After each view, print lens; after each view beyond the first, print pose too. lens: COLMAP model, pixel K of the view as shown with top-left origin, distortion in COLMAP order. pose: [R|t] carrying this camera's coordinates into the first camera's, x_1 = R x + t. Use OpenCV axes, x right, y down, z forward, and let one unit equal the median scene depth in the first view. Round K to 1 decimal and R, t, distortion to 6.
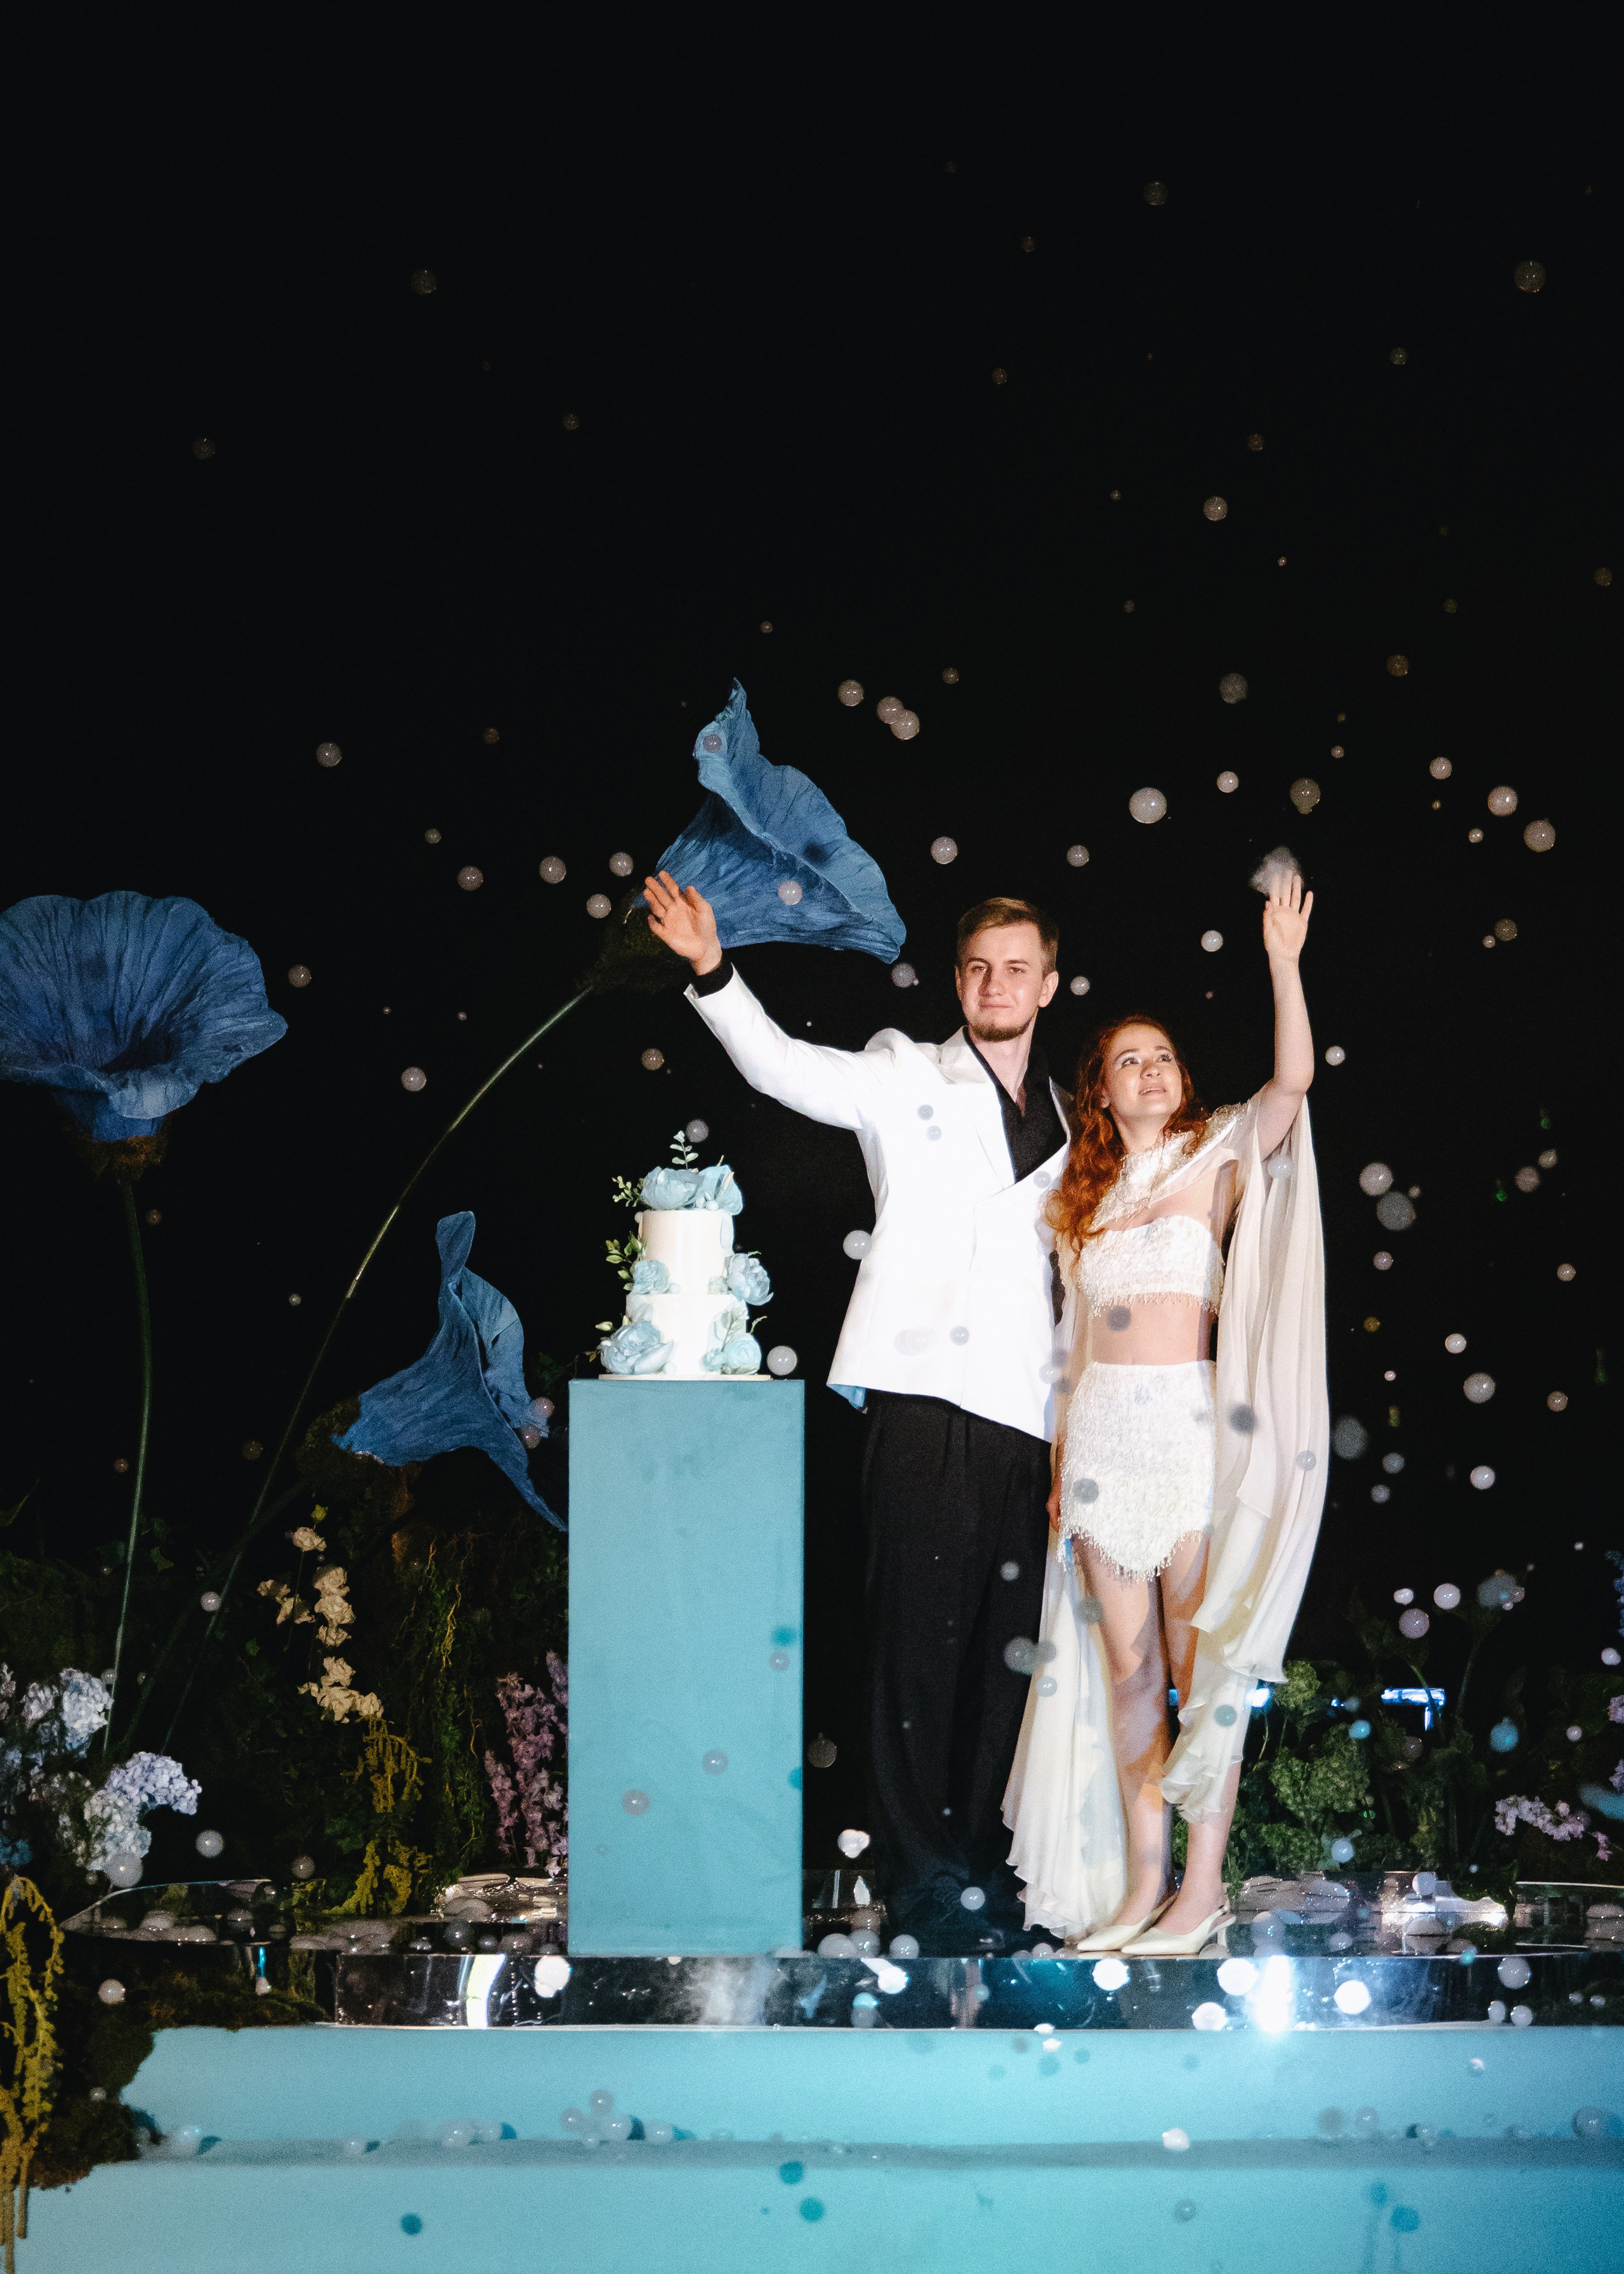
lens RADIAL K [[8536.3, 0, 823.6], [0, 8536.3, 1082.9], [0, 0, 1]] dist [-0.080908, 0.000000]
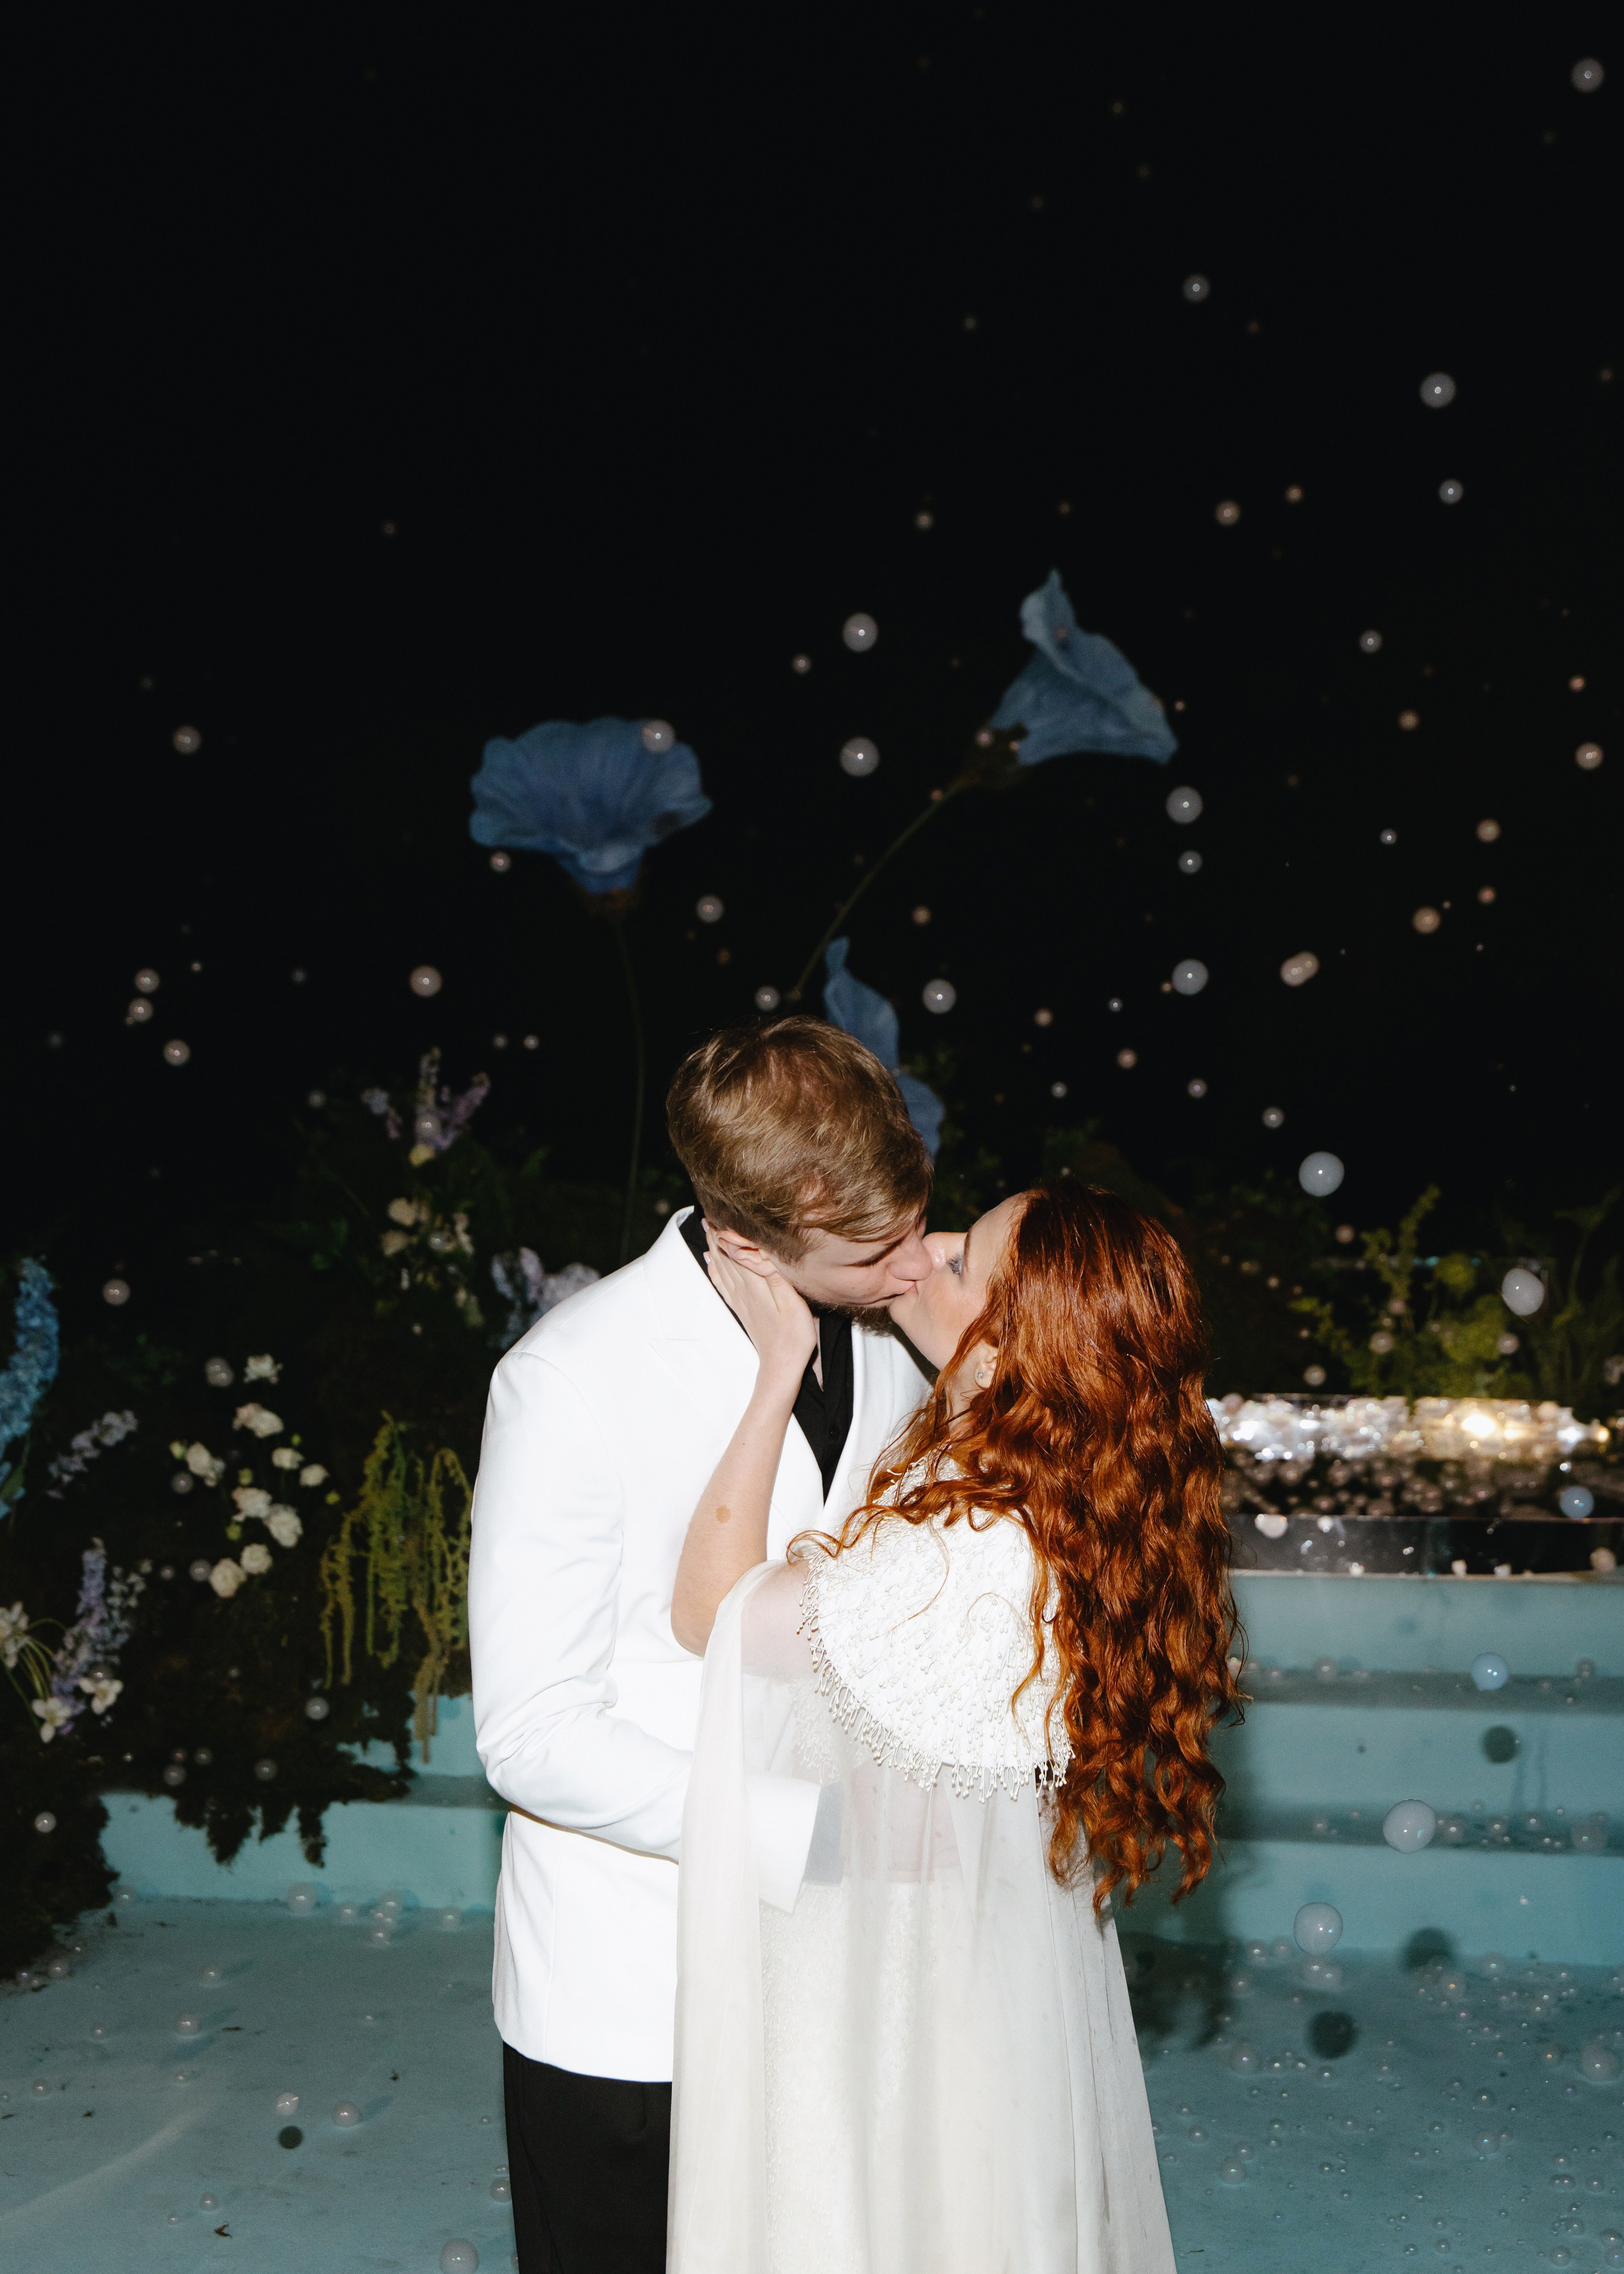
lens RADIAL K [[2954.3, 0, 760.4], [0, 2954.3, 1122.6], [0, 0, 1]] dist [-0.028503, 0.000000]
pose [[0.984278, -0.004285, -0.176572, 0.029352], [0.014837, 0.998178, 0.058484, 0.016553], [0.176000, -0.060184, 0.982549, 0.519360]]
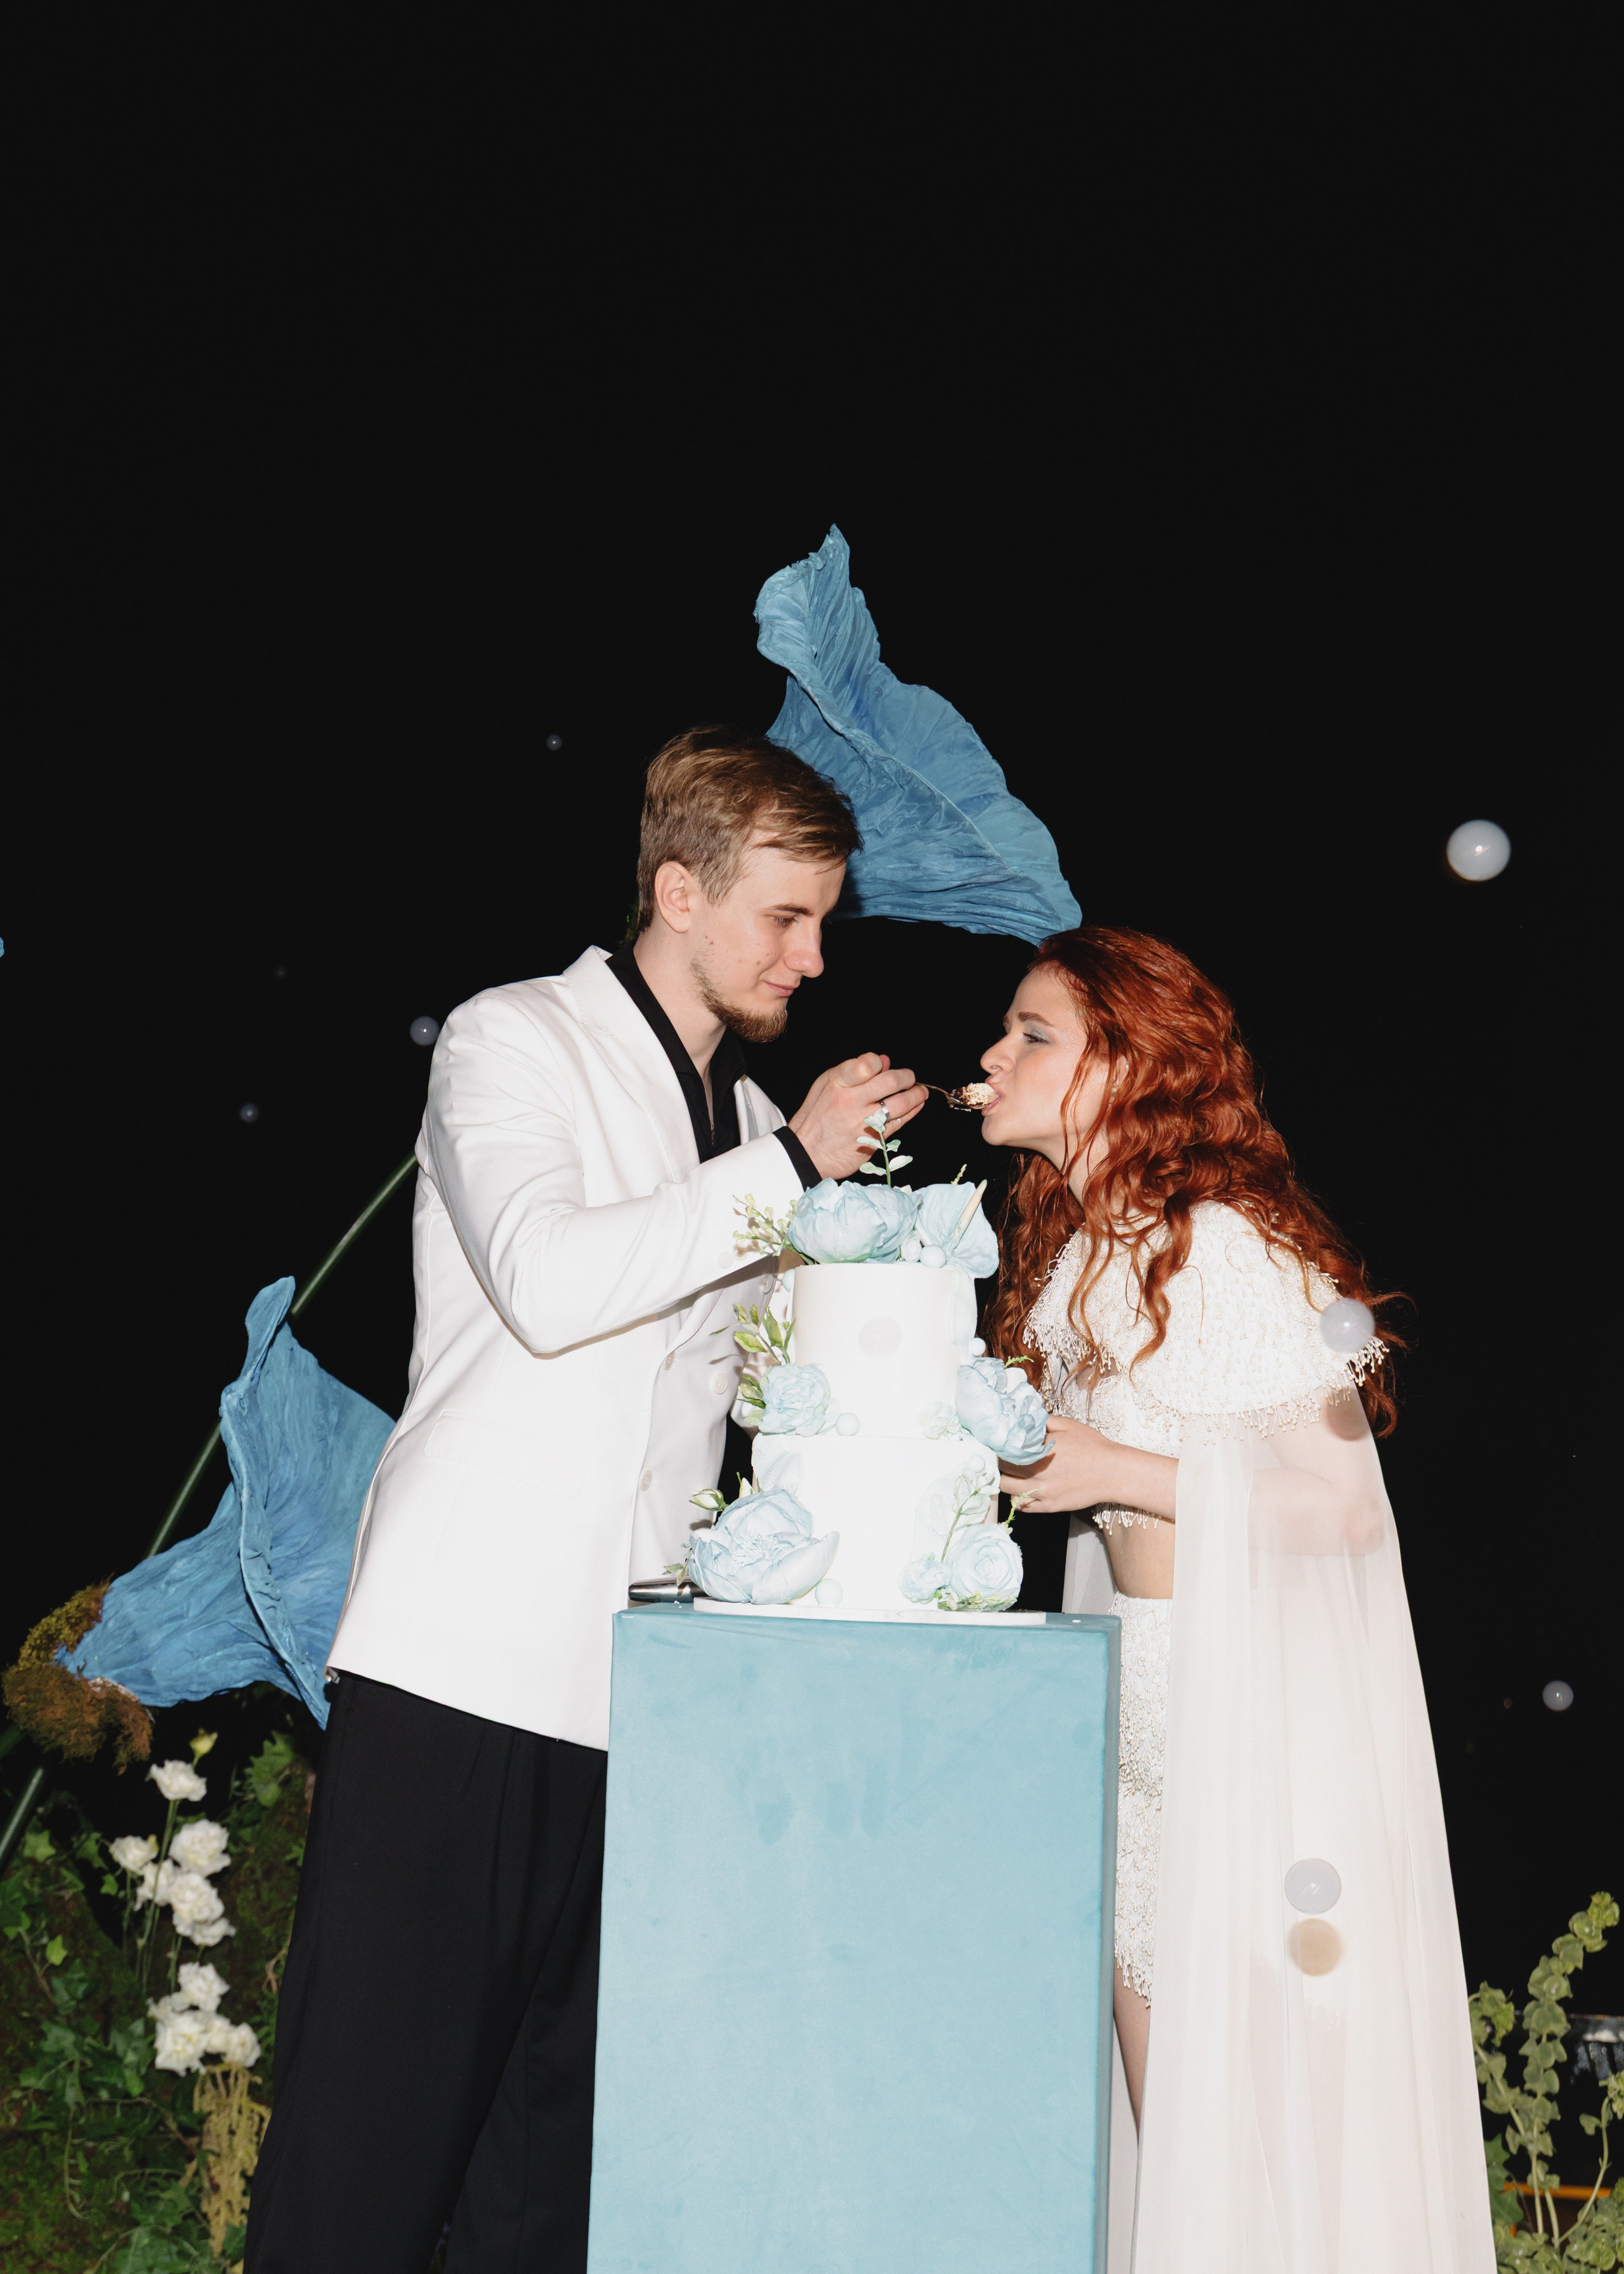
lens RADIAL K [[3634.4, 0, 761.1], [0, 3634.4, 963.2], [0, 0, 1]] dist [0.020294, 0.000000]
pose [[0.991791, 0.022885, -0.125803, 0.021839], [-0.037065, 0.993067, -0.111556, 0.020262], [0.122377, 0.115303, 0.985763, 0.746536]]
